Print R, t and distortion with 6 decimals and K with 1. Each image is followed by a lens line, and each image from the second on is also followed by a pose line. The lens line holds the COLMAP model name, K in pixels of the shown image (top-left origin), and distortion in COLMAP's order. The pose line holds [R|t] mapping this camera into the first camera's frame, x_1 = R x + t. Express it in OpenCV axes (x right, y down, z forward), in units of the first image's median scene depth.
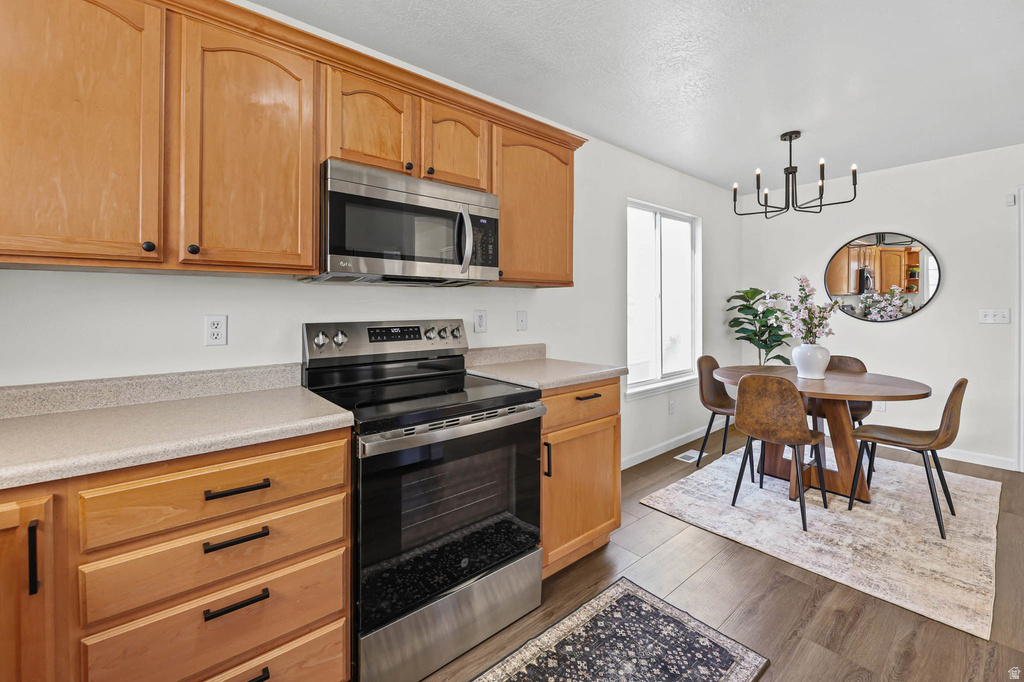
lens RADIAL K [[422.6, 0, 515.0], [0, 422.6, 318.1], [0, 0, 1]] dist [-0.000647, -0.000591]
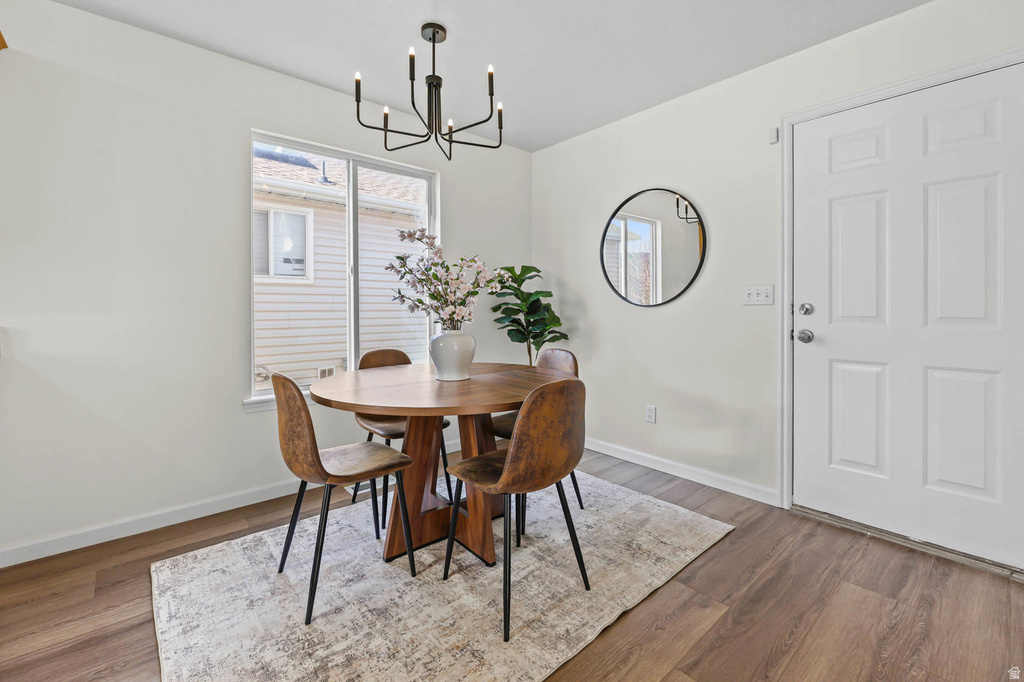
lens RADIAL K [[435.0, 0, 511.2], [0, 435.0, 320.2], [0, 0, 1]] dist [-0.000866, -0.000257]
pose [[0.999859, 0.001931, 0.016699, 0.786228], [-0.001948, 0.999998, 0.001009, 0.043897], [-0.016697, -0.001041, 0.999860, 0.285222]]
